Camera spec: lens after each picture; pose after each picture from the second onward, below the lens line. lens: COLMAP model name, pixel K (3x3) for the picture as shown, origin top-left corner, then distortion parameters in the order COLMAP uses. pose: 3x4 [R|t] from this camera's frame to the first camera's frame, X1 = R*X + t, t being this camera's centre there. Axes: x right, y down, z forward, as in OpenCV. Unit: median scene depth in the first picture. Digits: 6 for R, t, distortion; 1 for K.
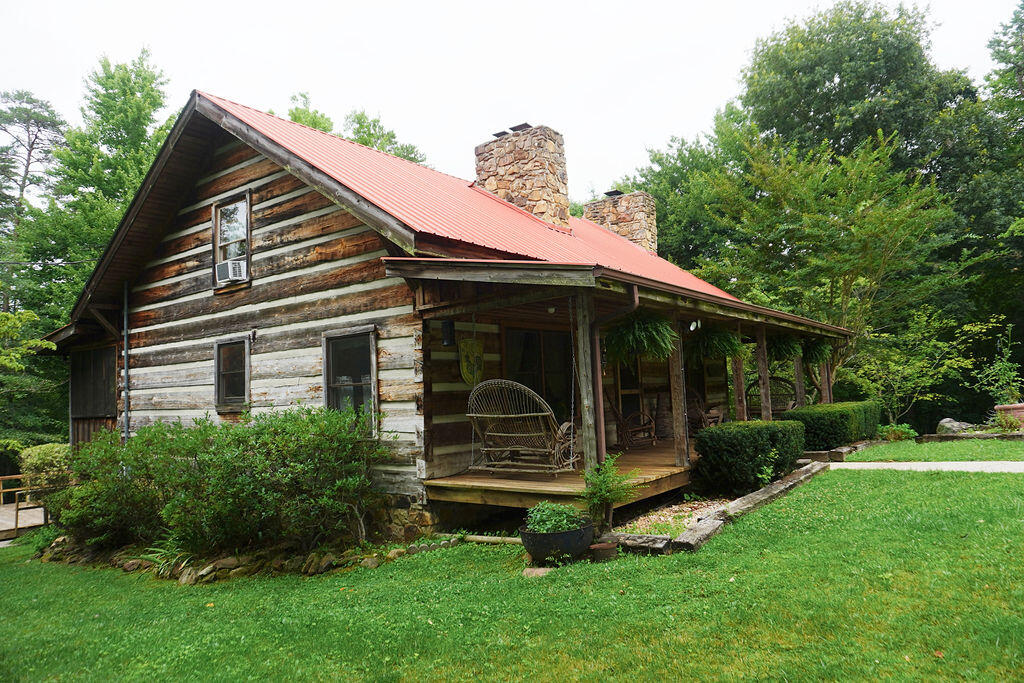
lens RADIAL K [[686.3, 0, 501.5], [0, 686.3, 352.0], [0, 0, 1]] dist [-0.052319, 0.032944]
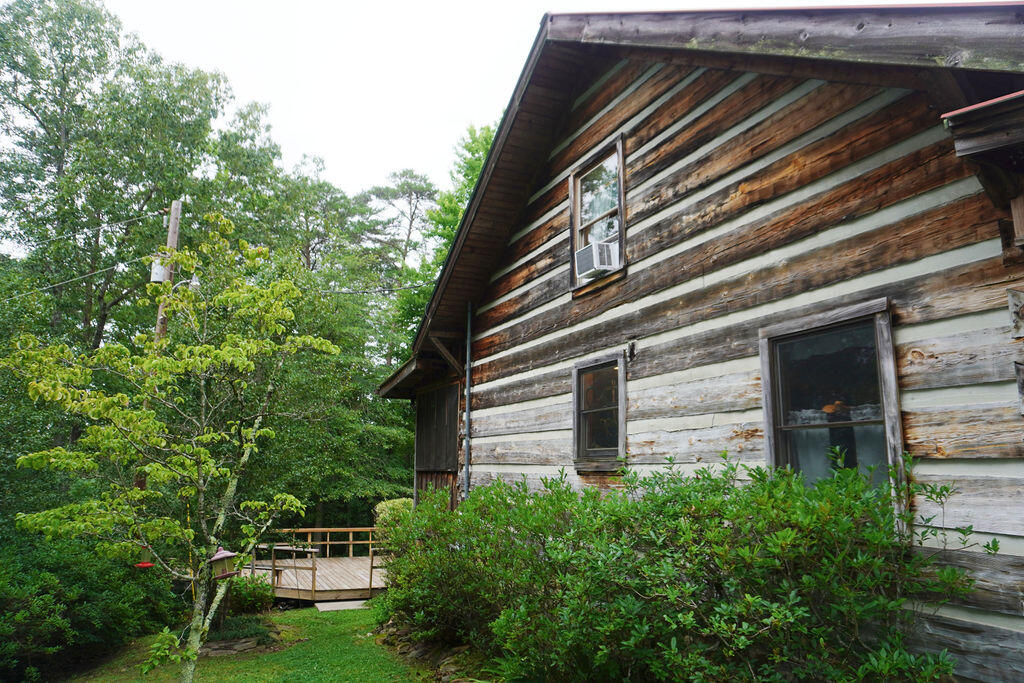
lens RADIAL K [[686.3, 0, 505.7], [0, 686.3, 350.8], [0, 0, 1]] dist [-0.052319, 0.032944]
pose [[0.881045, -0.034660, -0.471761, -0.165046], [-0.011799, 0.995392, -0.095166, 0.037829], [0.472885, 0.089411, 0.876576, 0.384032]]
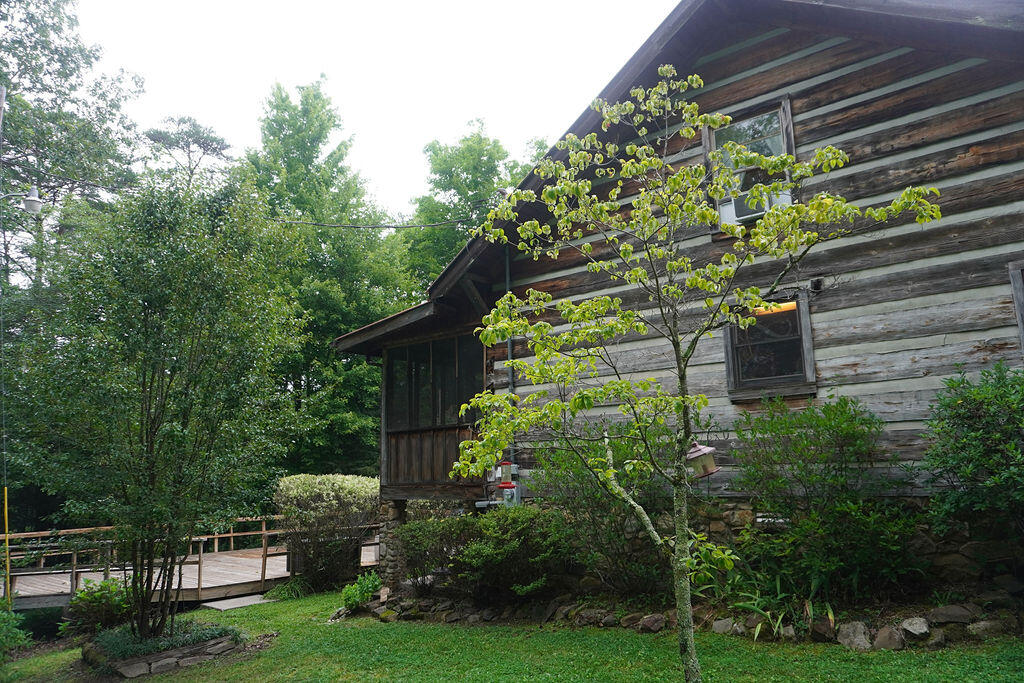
lens RADIAL K [[686.3, 0, 516.5], [0, 686.3, 347.6], [0, 0, 1]] dist [-0.052319, 0.032944]
pose [[0.999464, 0.006960, -0.032003, -0.649354], [-0.010373, 0.994121, -0.107780, 0.117695], [0.031064, 0.108054, 0.993660, 0.295010]]
